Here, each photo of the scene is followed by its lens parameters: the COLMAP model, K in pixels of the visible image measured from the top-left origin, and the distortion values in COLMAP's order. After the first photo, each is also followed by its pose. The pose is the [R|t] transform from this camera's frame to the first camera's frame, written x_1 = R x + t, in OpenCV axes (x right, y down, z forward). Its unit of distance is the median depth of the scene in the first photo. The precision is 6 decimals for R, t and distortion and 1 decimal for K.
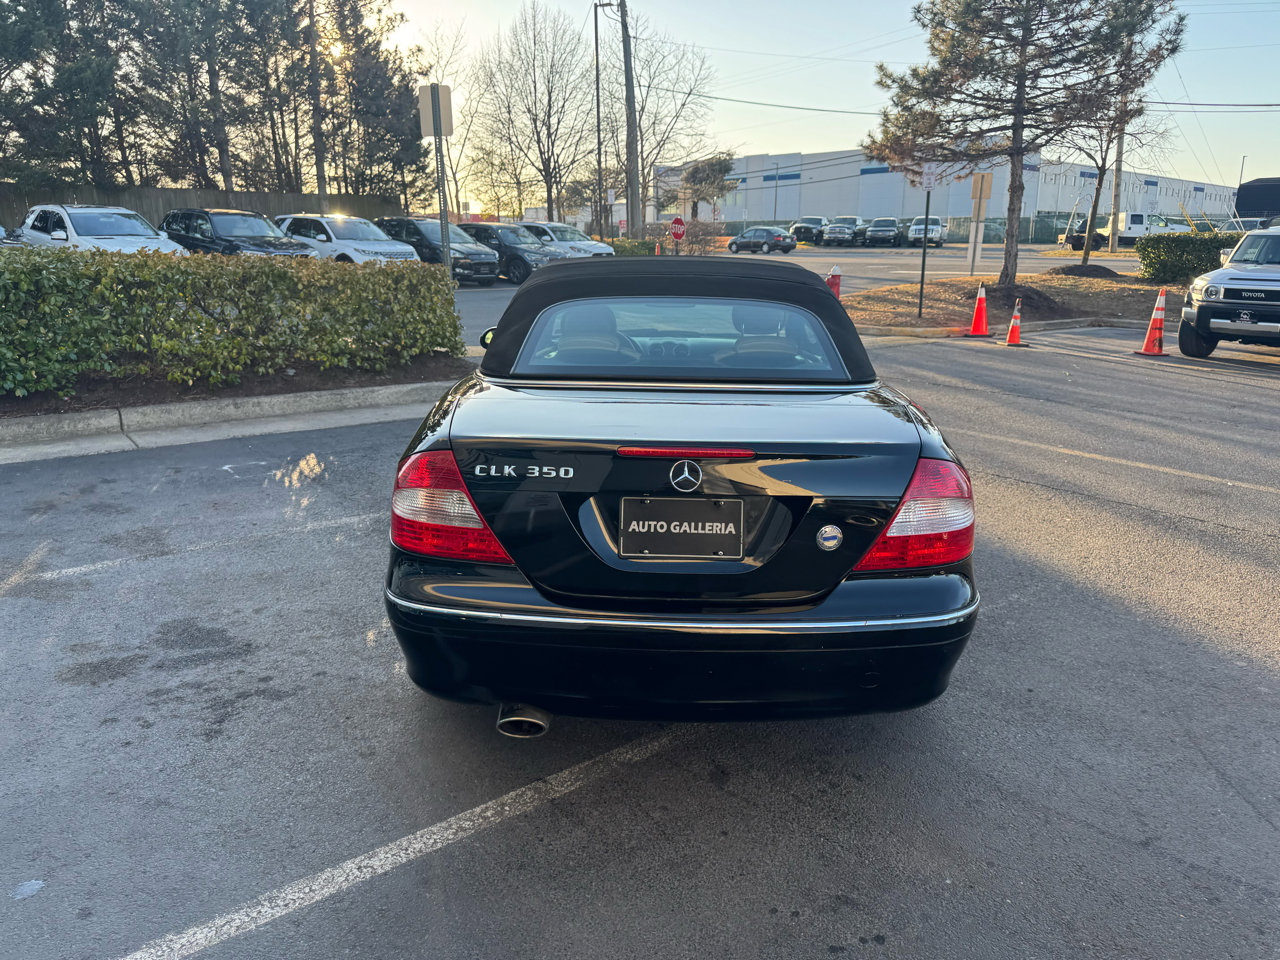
lens RADIAL K [[901.1, 0, 644.6], [0, 901.1, 482.2], [0, 0, 1]] dist [0.040250, -0.047260]
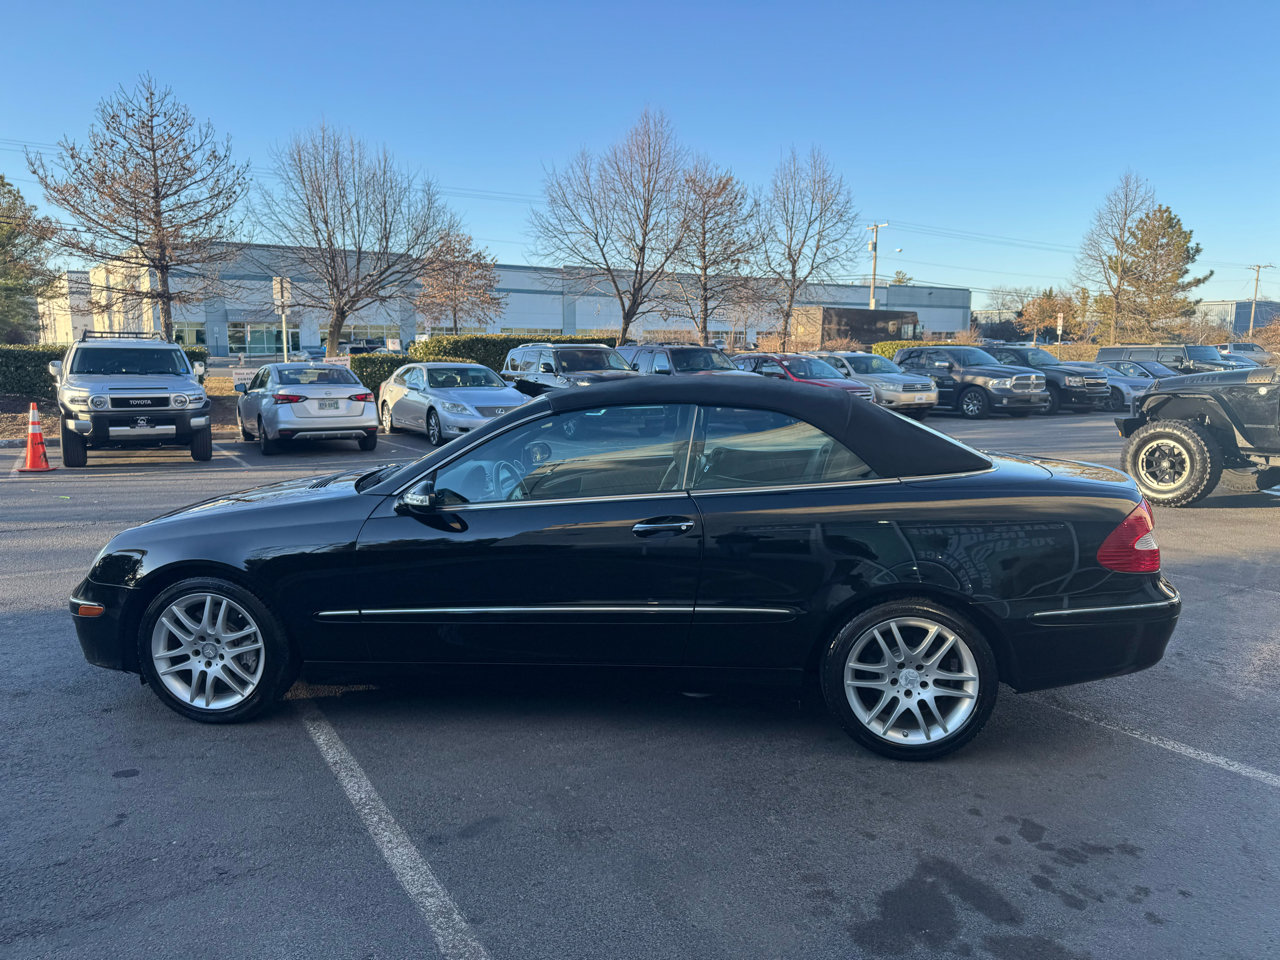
lens RADIAL K [[901.1, 0, 639.4], [0, 901.1, 486.4], [0, 0, 1]] dist [0.040250, -0.047260]
pose [[0.107462, -0.147932, 0.983142, -0.237019], [0.253775, 0.960193, 0.116740, -0.058836], [-0.961275, 0.236952, 0.140726, 0.206757]]
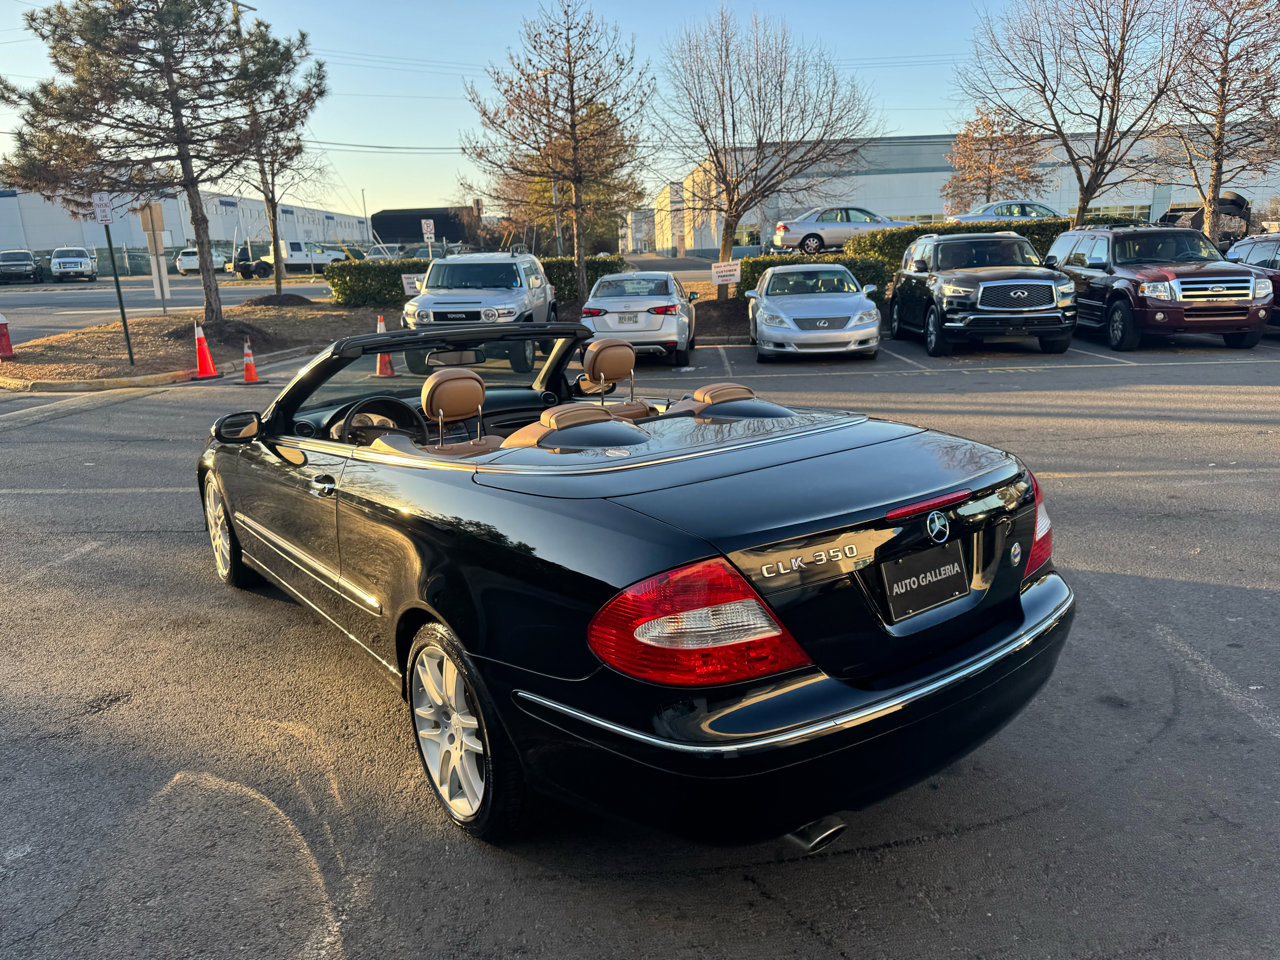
lens RADIAL K [[901.1, 0, 647.2], [0, 901.1, 472.9], [0, 0, 1]] dist [0.040250, -0.047260]
pose [[0.656949, -0.203667, 0.725905, -0.030201], [0.230454, 0.970985, 0.063867, -0.019589], [-0.717850, 0.125331, 0.684823, 0.042840]]
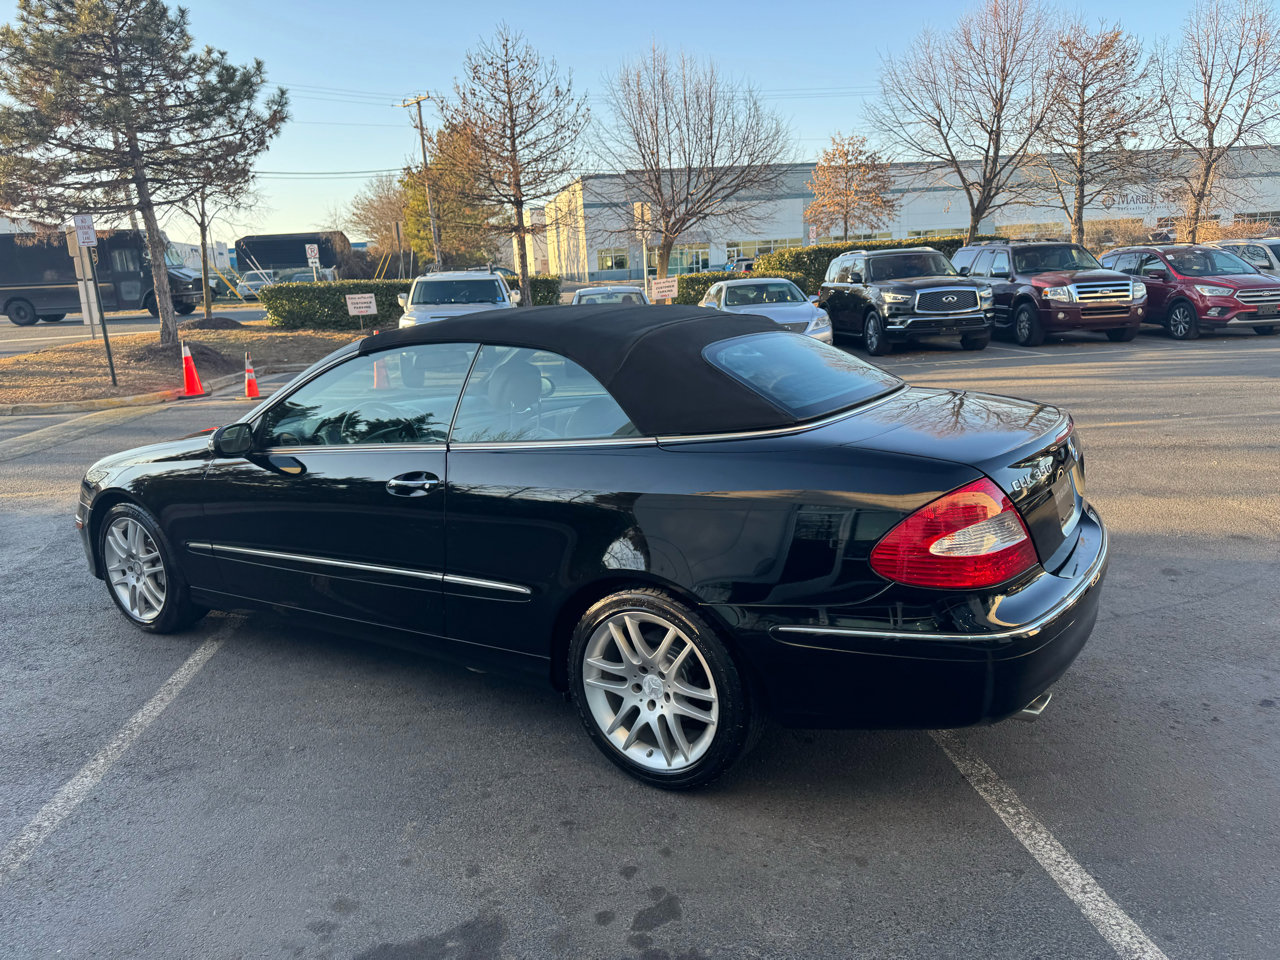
lens RADIAL K [[901.1, 0, 645.6], [0, 901.1, 473.2], [0, 0, 1]] dist [0.040250, -0.047260]
pose [[0.526722, -0.212821, 0.822965, -0.165950], [0.267073, 0.960557, 0.077468, -0.029444], [-0.806992, 0.178988, 0.562785, 0.094328]]
